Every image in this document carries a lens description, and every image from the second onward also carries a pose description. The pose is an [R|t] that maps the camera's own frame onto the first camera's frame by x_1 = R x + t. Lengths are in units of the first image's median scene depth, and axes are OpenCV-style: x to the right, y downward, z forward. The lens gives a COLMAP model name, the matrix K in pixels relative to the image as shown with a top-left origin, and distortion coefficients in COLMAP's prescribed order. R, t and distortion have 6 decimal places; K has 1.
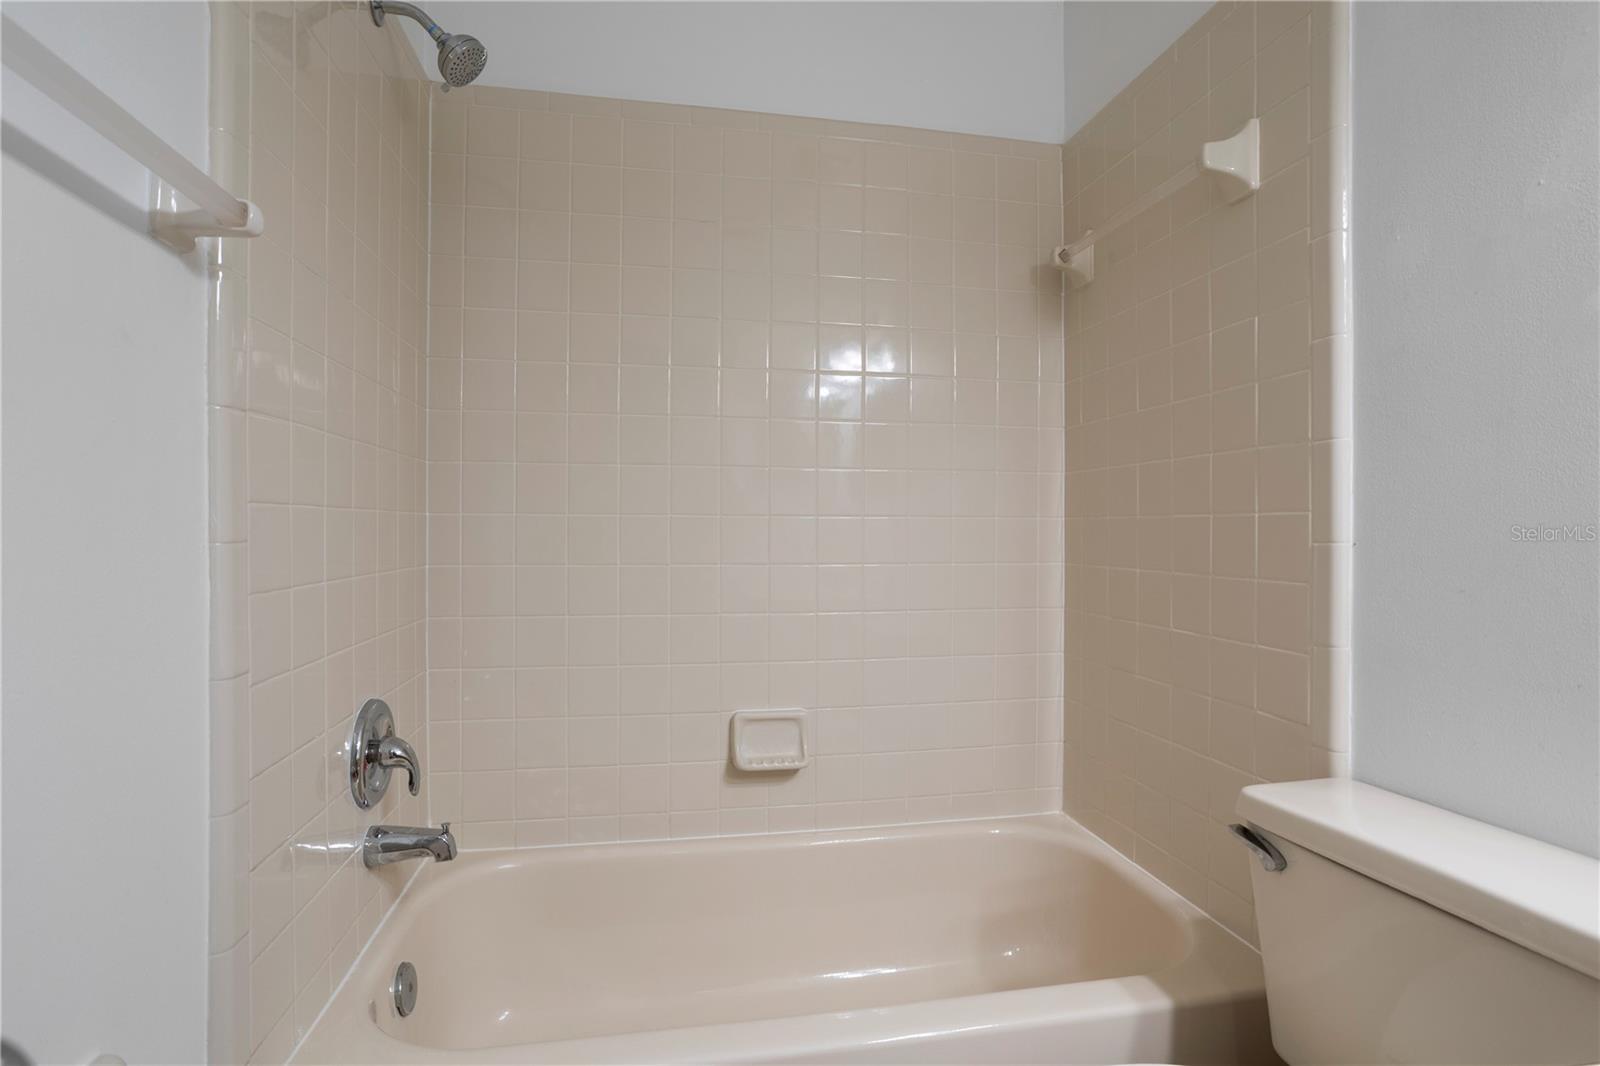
lens RADIAL K [[784.7, 0, 805.5], [0, 784.7, 515.1], [0, 0, 1]] dist [-0.059544, 0.031309]
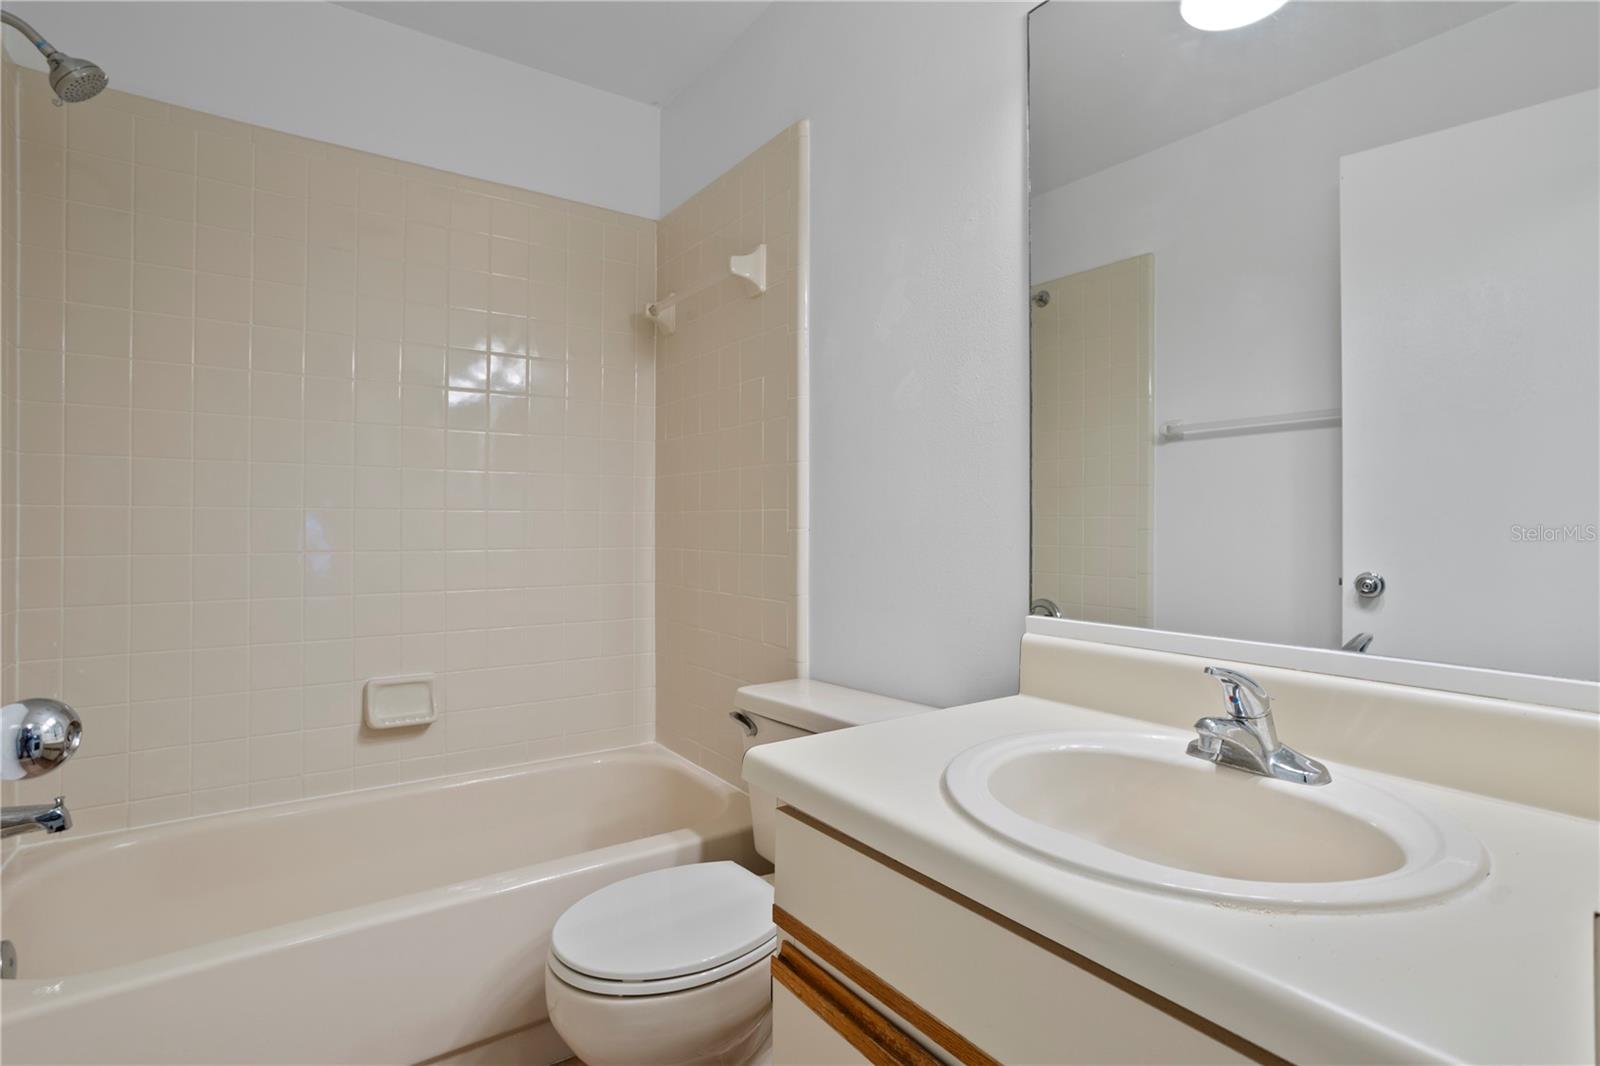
lens RADIAL K [[784.7, 0, 805.5], [0, 784.7, 515.1], [0, 0, 1]] dist [-0.059544, 0.031309]
pose [[0.911305, 0.002785, 0.411724, 0.028998], [-0.006257, 0.999955, 0.007084, -0.001971], [-0.411685, -0.009032, 0.911281, -0.303968]]
